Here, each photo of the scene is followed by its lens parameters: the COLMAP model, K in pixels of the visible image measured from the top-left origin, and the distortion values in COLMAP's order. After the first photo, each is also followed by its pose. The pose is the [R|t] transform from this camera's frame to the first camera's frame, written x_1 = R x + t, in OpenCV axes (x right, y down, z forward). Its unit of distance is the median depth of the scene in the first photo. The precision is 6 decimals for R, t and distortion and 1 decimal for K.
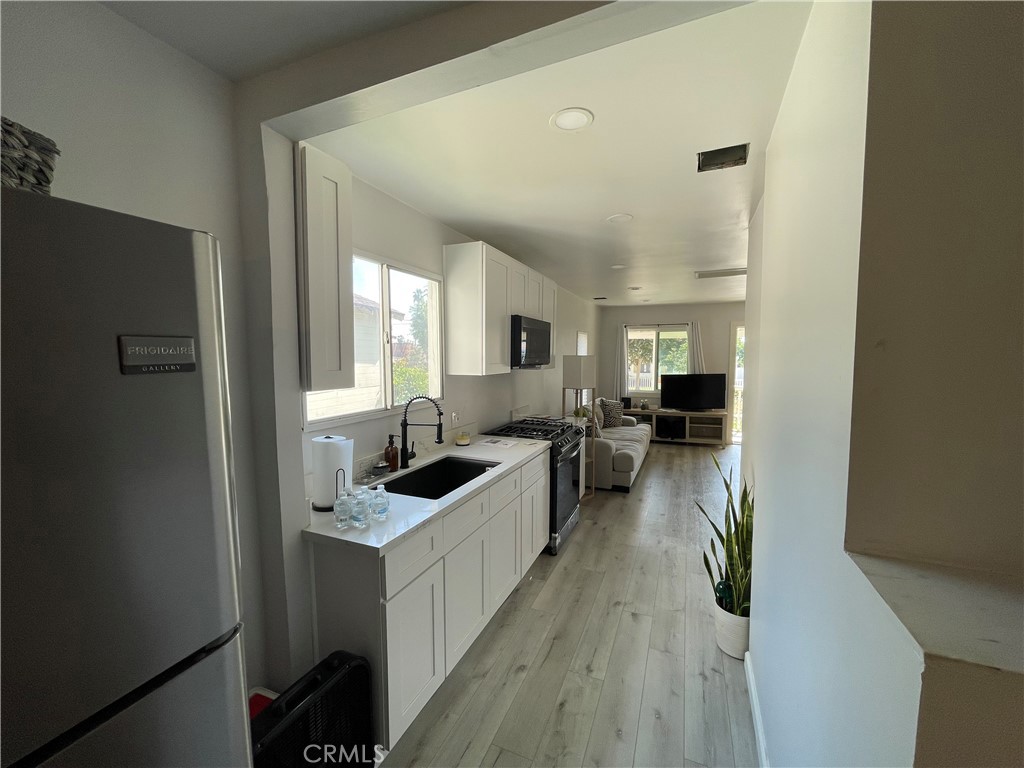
lens RADIAL K [[417.7, 0, 508.1], [0, 417.7, 383.6], [0, 0, 1]] dist [0.000234, 0.000207]
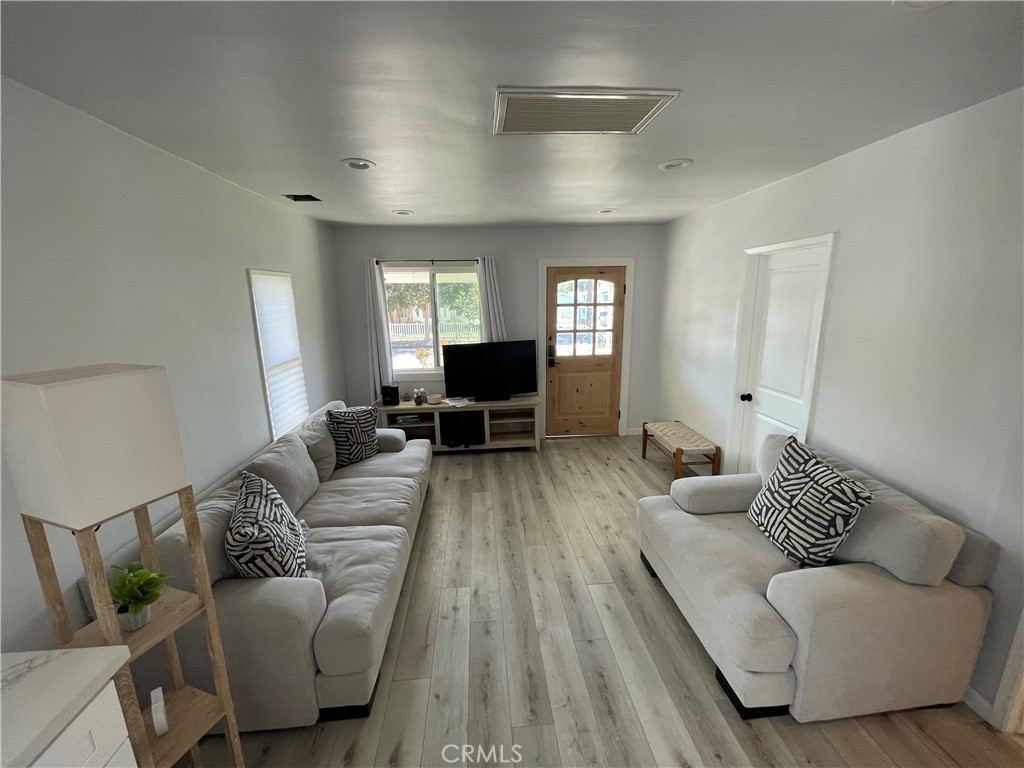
lens RADIAL K [[415.6, 0, 512.2], [0, 415.6, 387.3], [0, 0, 1]] dist [0.000259, 0.000038]
pose [[0.881205, -0.114754, 0.458595, 0.360524], [0.046273, 0.986370, 0.157903, -0.108909], [-0.470464, -0.117924, 0.874504, 0.875213]]
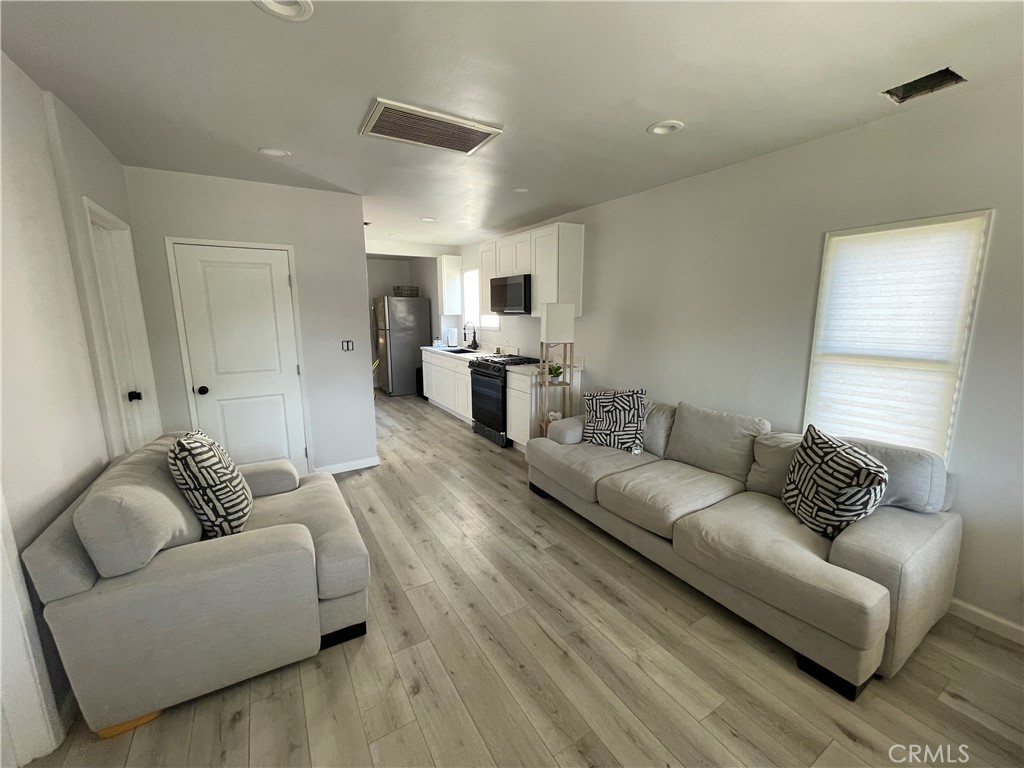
lens RADIAL K [[417.7, 0, 508.1], [0, 417.7, 383.6], [0, 0, 1]] dist [0.000234, 0.000207]
pose [[-0.584036, 0.150007, -0.797747, 1.186058], [-0.047297, 0.974818, 0.217930, -0.112054], [0.810349, 0.165009, -0.562233, 1.826612]]
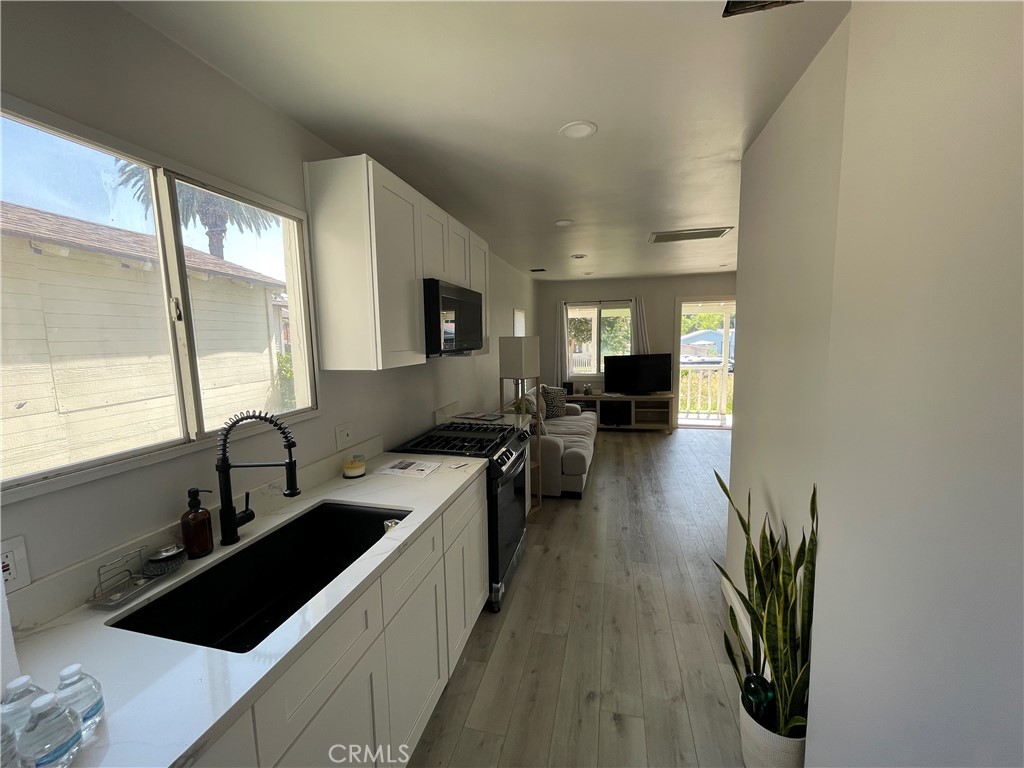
lens RADIAL K [[417.7, 0, 508.1], [0, 417.7, 383.6], [0, 0, 1]] dist [0.000234, 0.000207]
pose [[0.987201, -0.036156, 0.155328, 0.028927], [0.029576, 0.998573, 0.044462, -0.017670], [-0.156714, -0.039299, 0.986862, 0.270278]]
